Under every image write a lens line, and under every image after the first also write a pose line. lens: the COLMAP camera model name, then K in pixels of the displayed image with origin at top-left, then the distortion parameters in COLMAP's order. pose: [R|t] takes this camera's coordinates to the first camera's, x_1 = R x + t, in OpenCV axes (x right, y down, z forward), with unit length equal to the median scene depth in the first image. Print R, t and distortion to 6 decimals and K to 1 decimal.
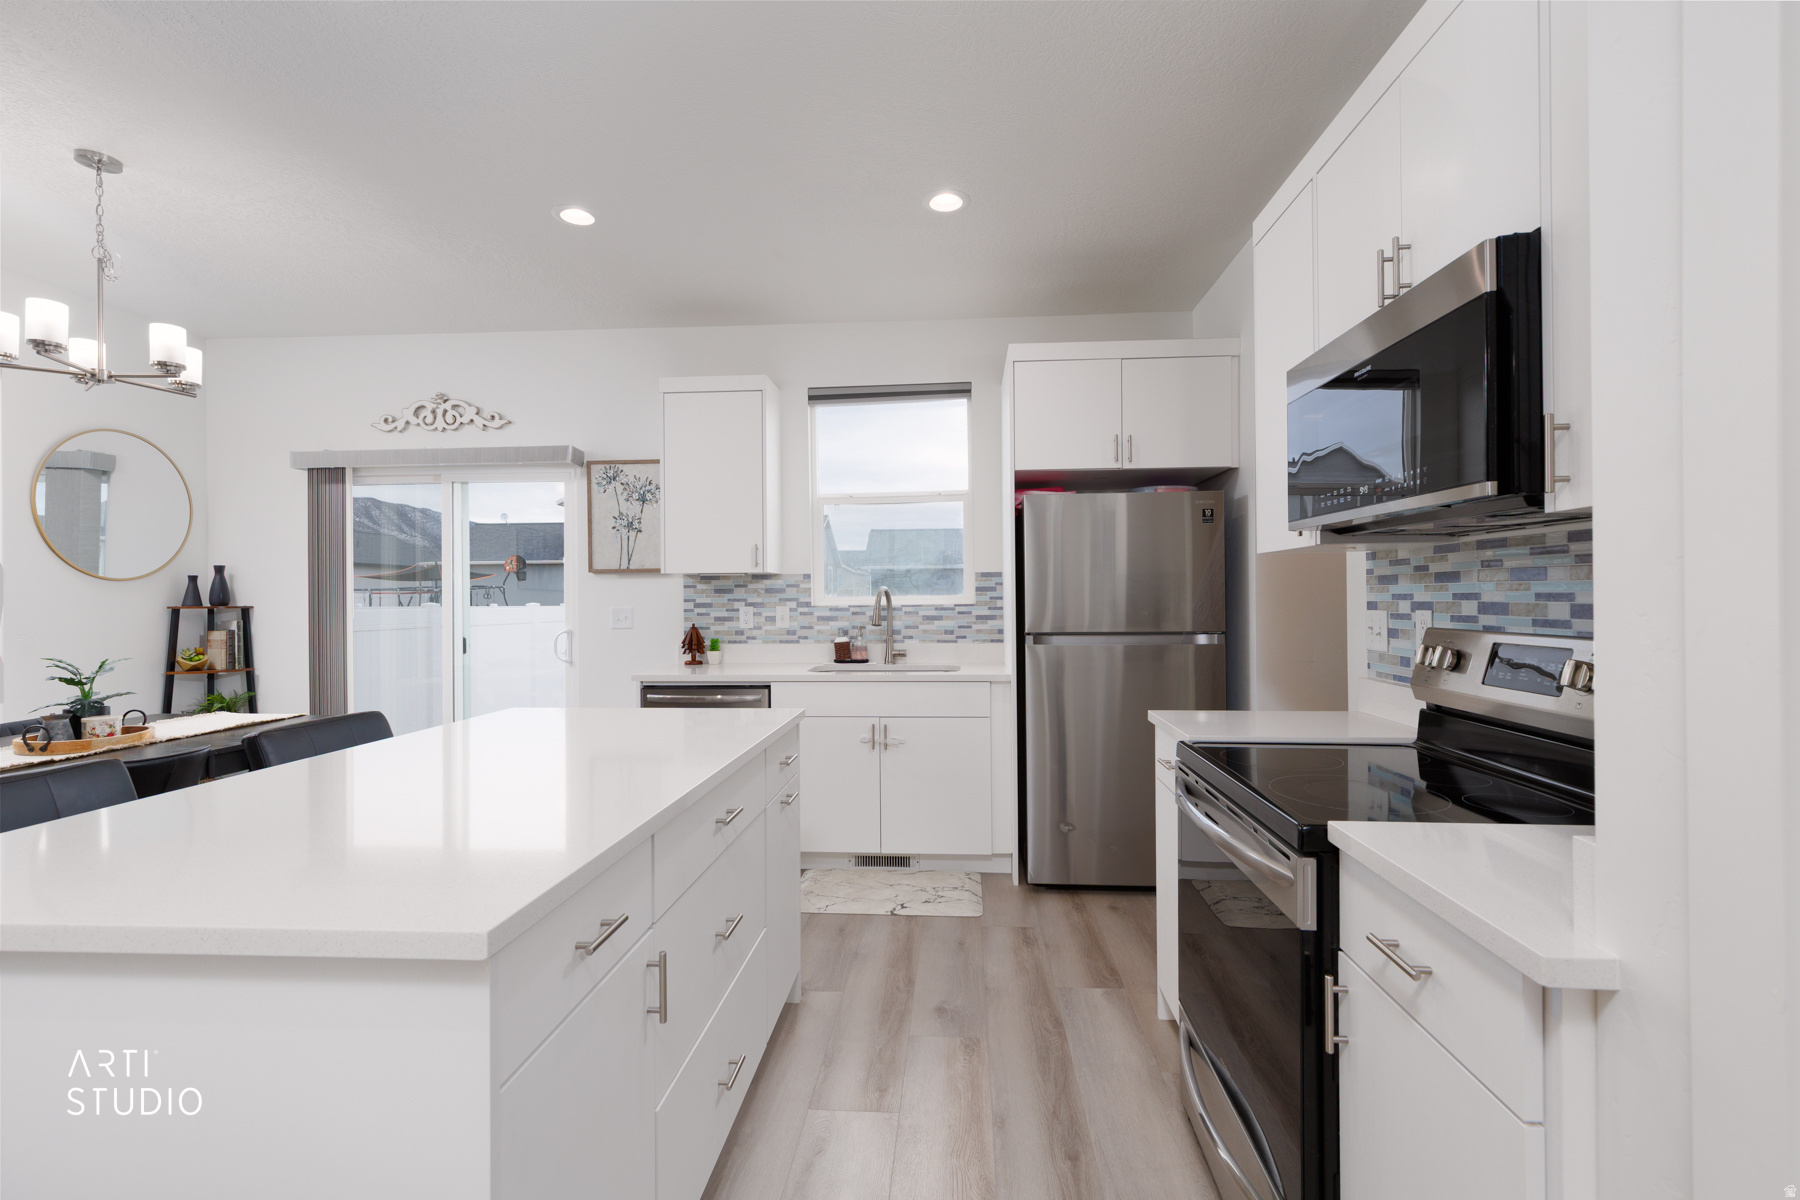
lens RADIAL K [[803.3, 0, 903.2], [0, 803.3, 595.2], [0, 0, 1]] dist [0.008022, -0.001368]
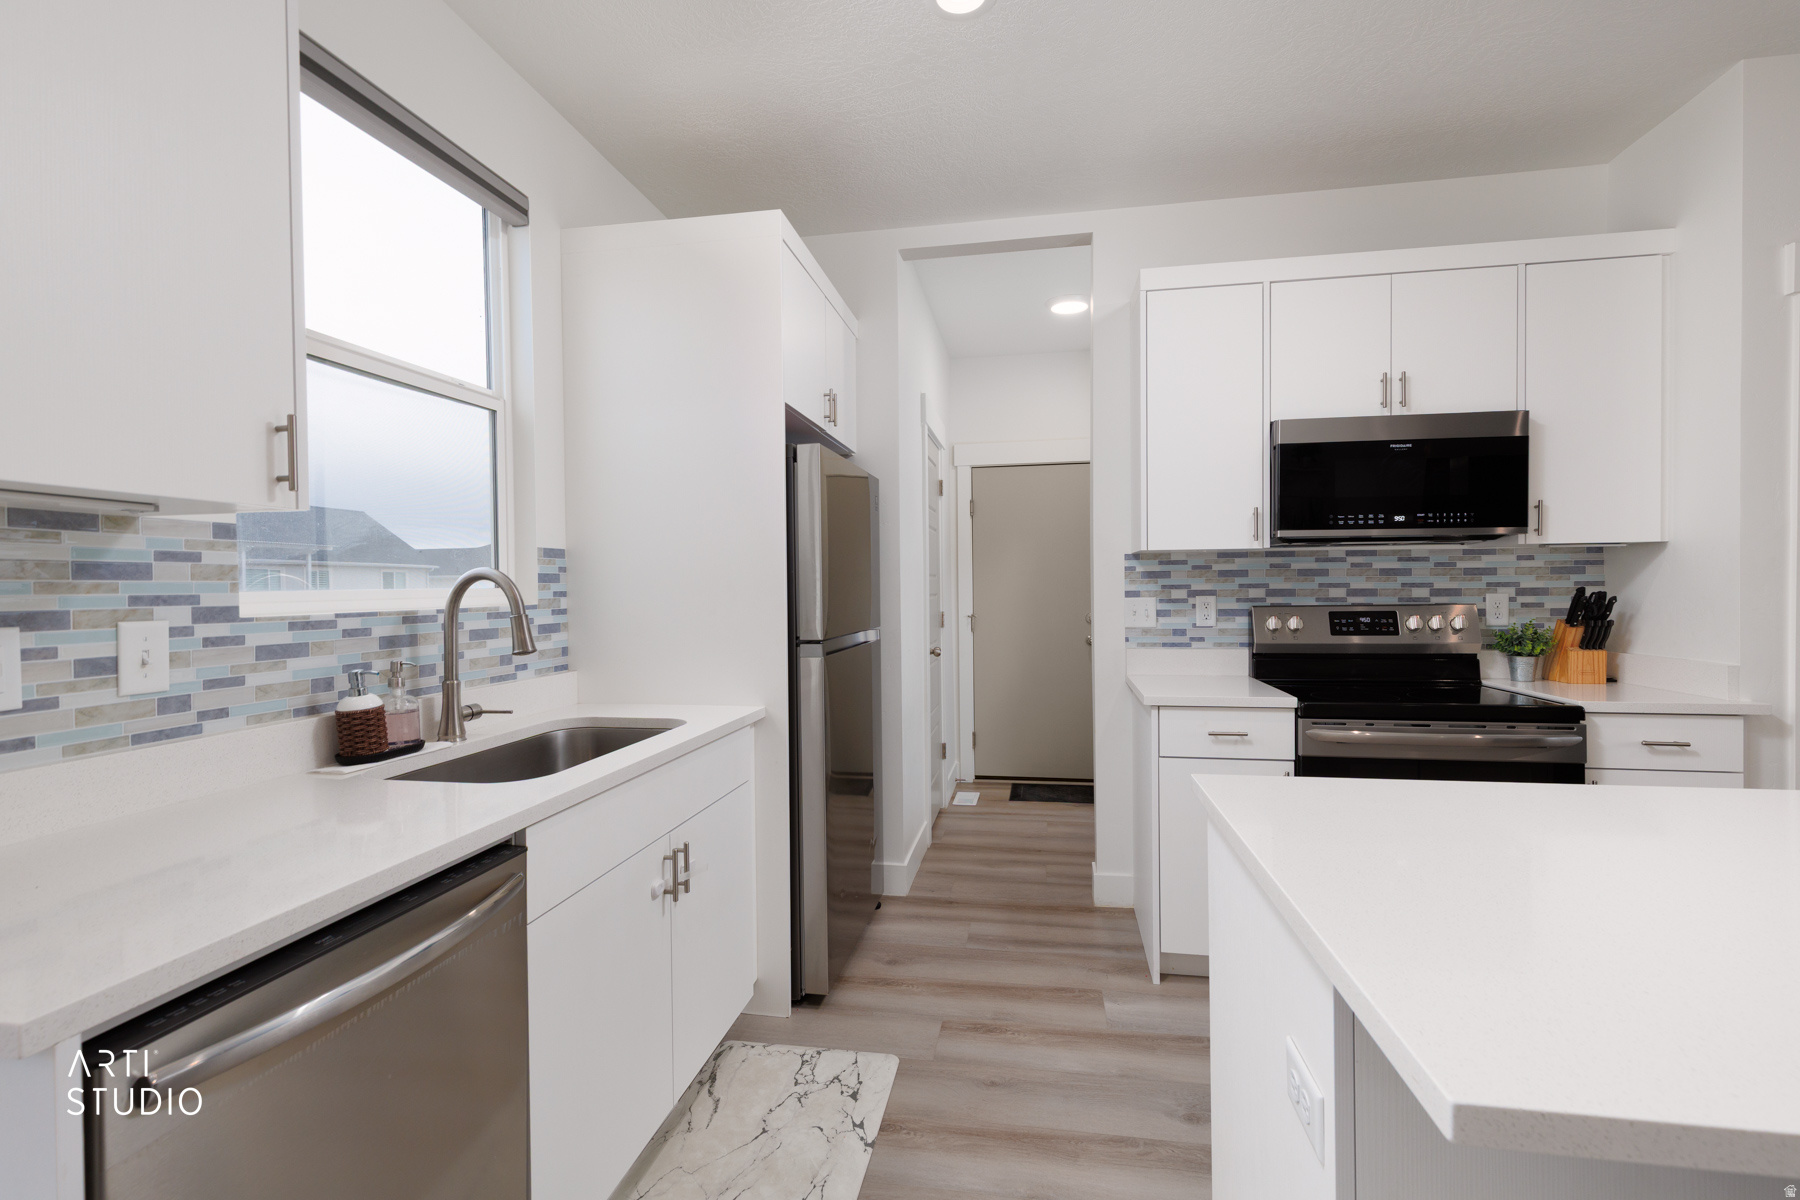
lens RADIAL K [[803.3, 0, 903.7], [0, 803.3, 598.4], [0, 0, 1]] dist [0.008022, -0.001368]
pose [[0.096622, -0.006594, 0.995299, -0.430706], [0.007578, 0.999954, 0.005889, 0.005148], [-0.995292, 0.006973, 0.096667, 0.689674]]
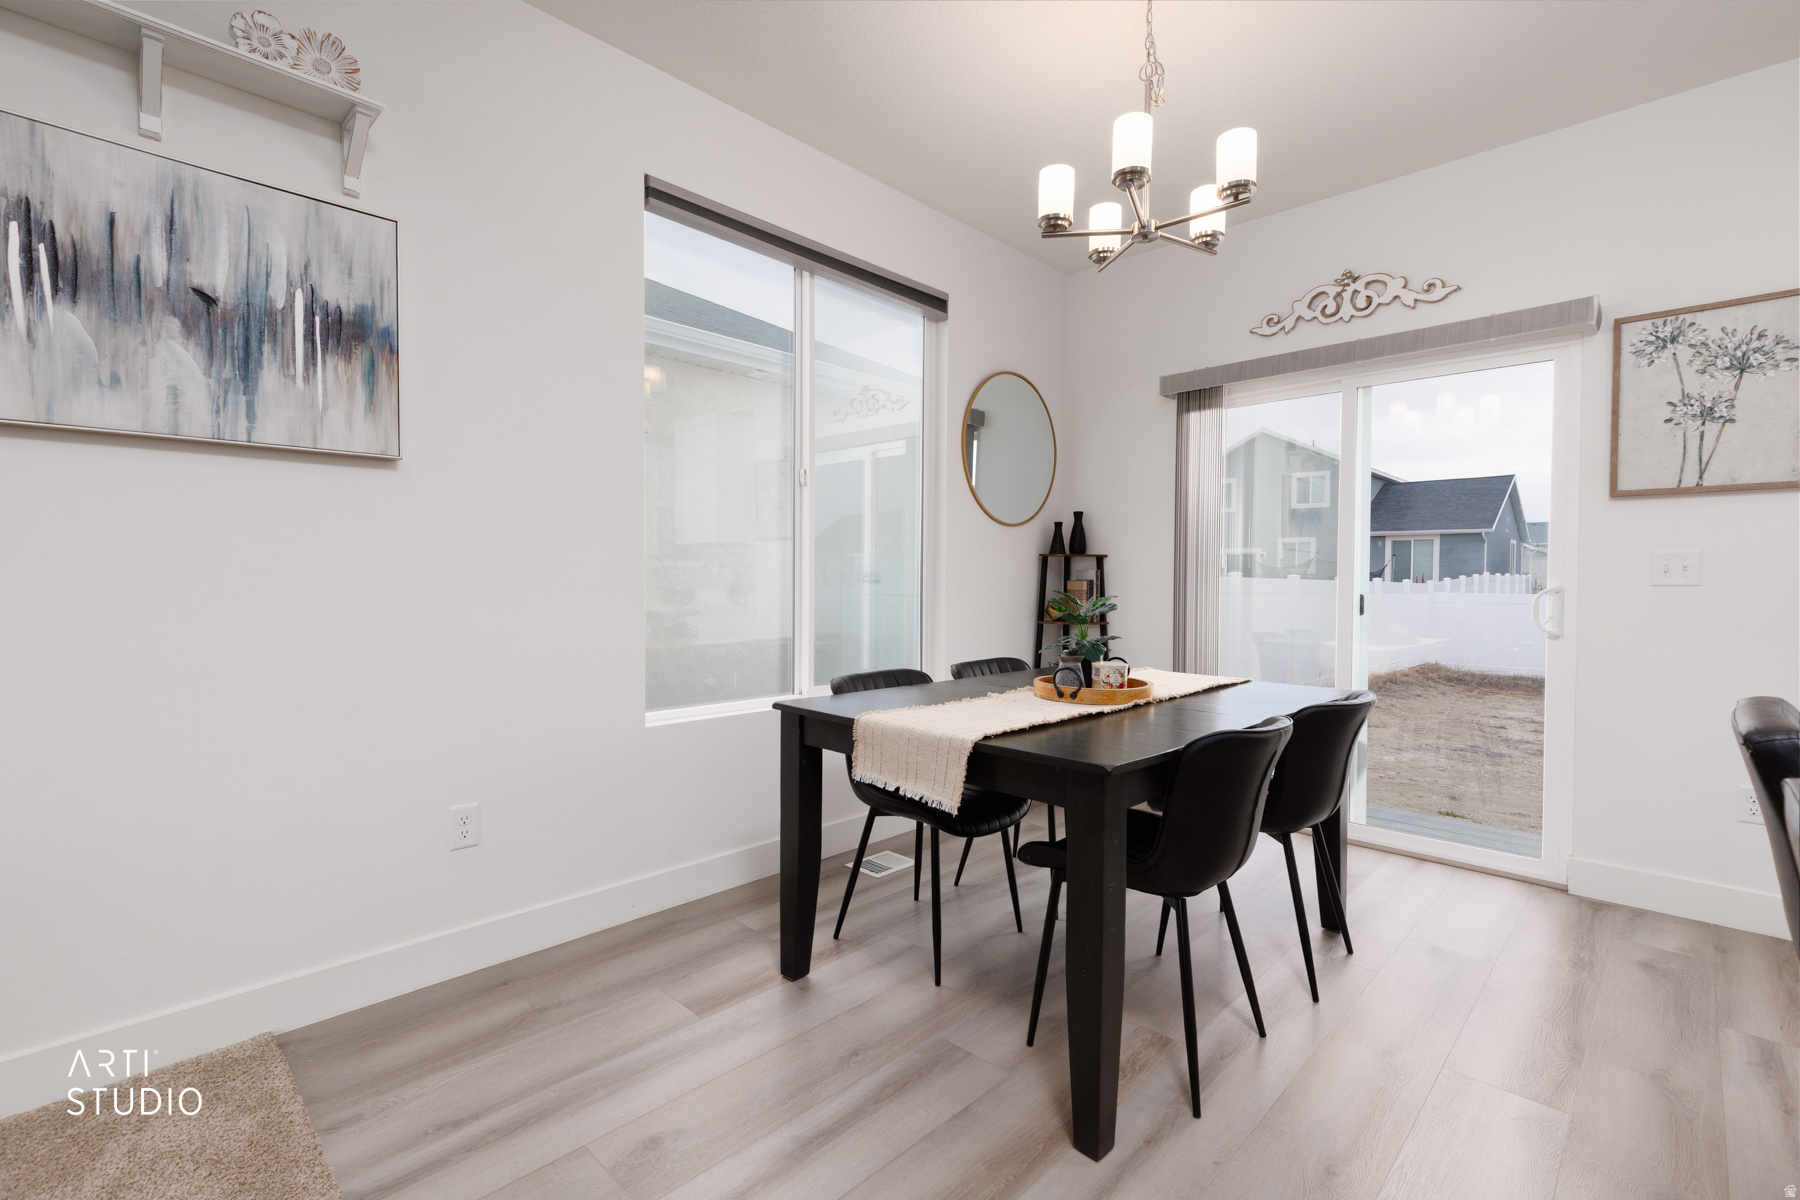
lens RADIAL K [[803.3, 0, 905.8], [0, 803.3, 594.0], [0, 0, 1]] dist [0.008022, -0.001368]
pose [[0.766677, 0.025586, -0.641523, -0.413564], [-0.012586, 0.999613, 0.024827, 0.041018], [0.641910, -0.010960, 0.766702, 0.154805]]
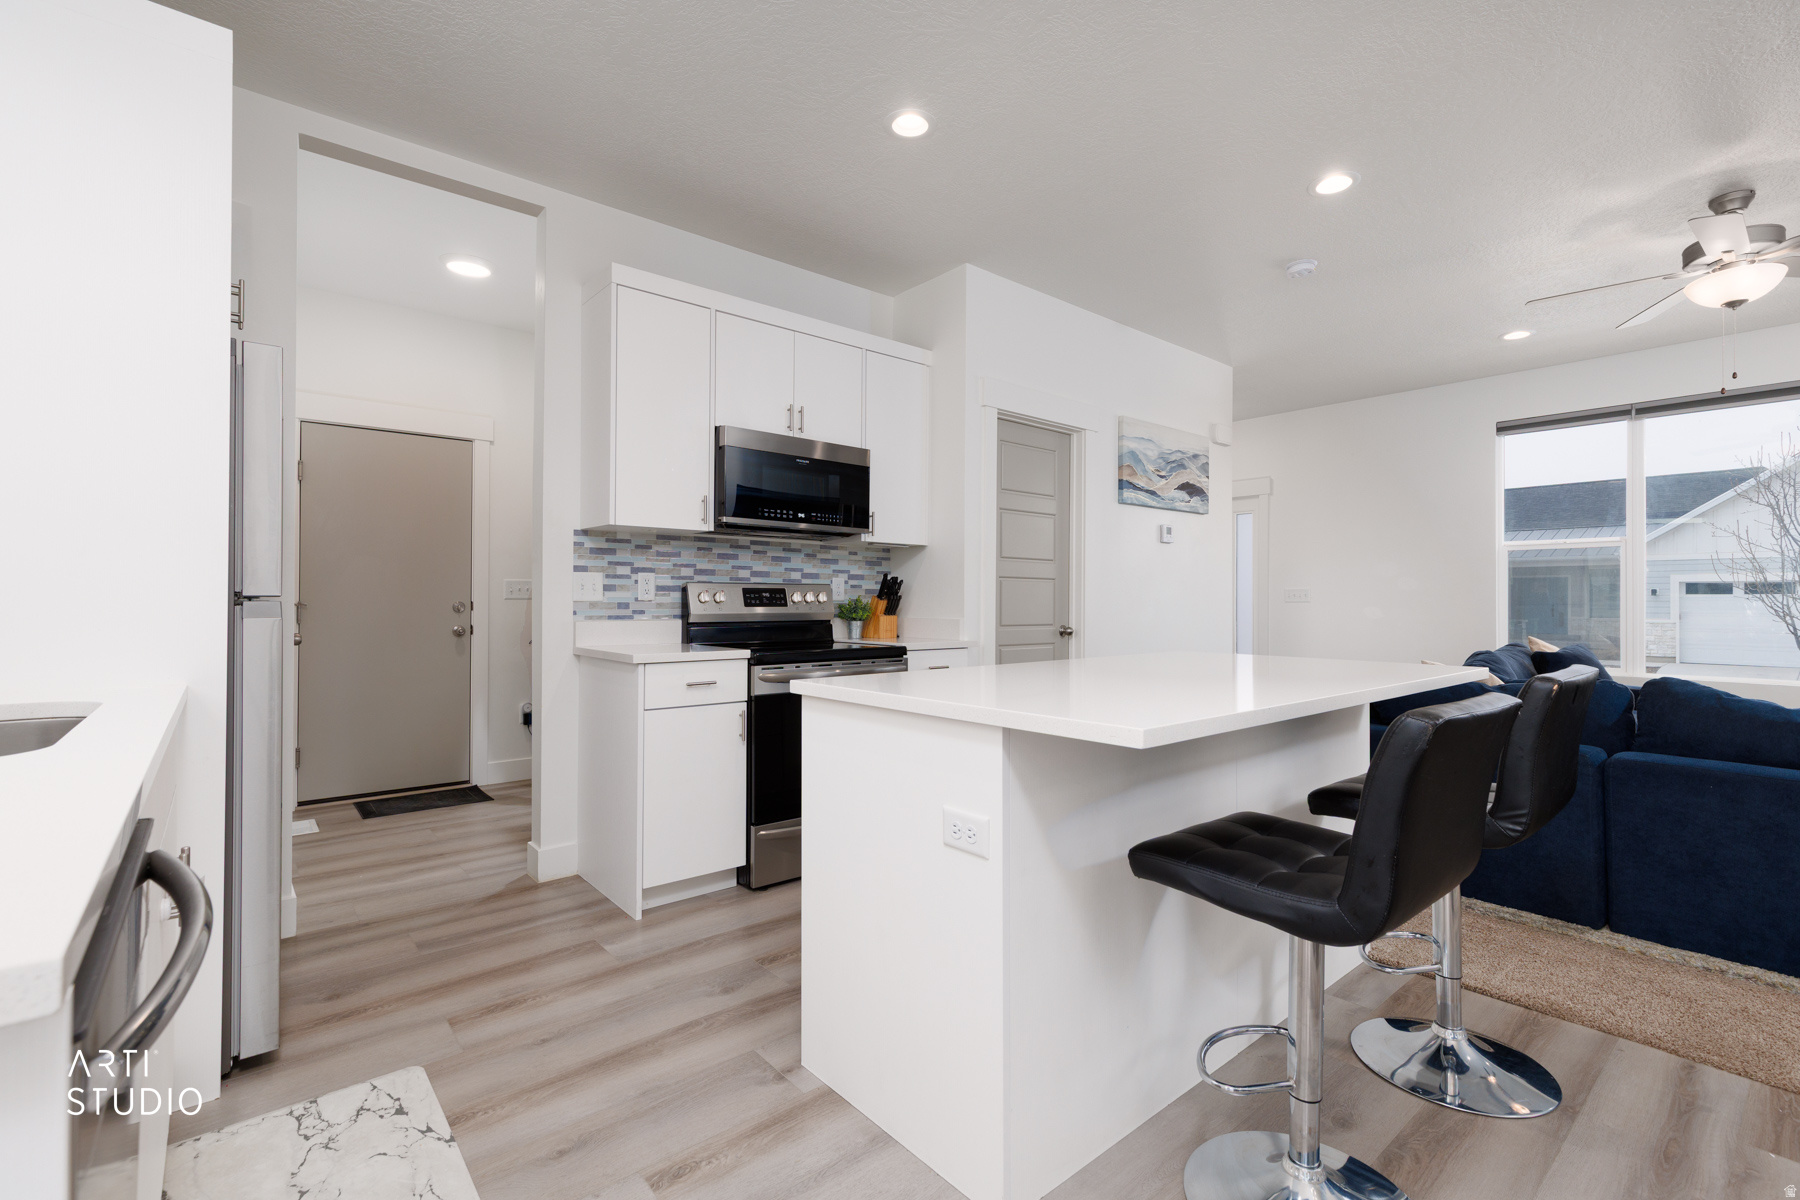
lens RADIAL K [[803.3, 0, 906.5], [0, 803.3, 597.3], [0, 0, 1]] dist [0.008022, -0.001368]
pose [[-0.702366, 0.007980, 0.711772, -0.437569], [0.000310, 0.999940, -0.010905, 0.042559], [-0.711816, -0.007438, -0.702326, 0.867890]]
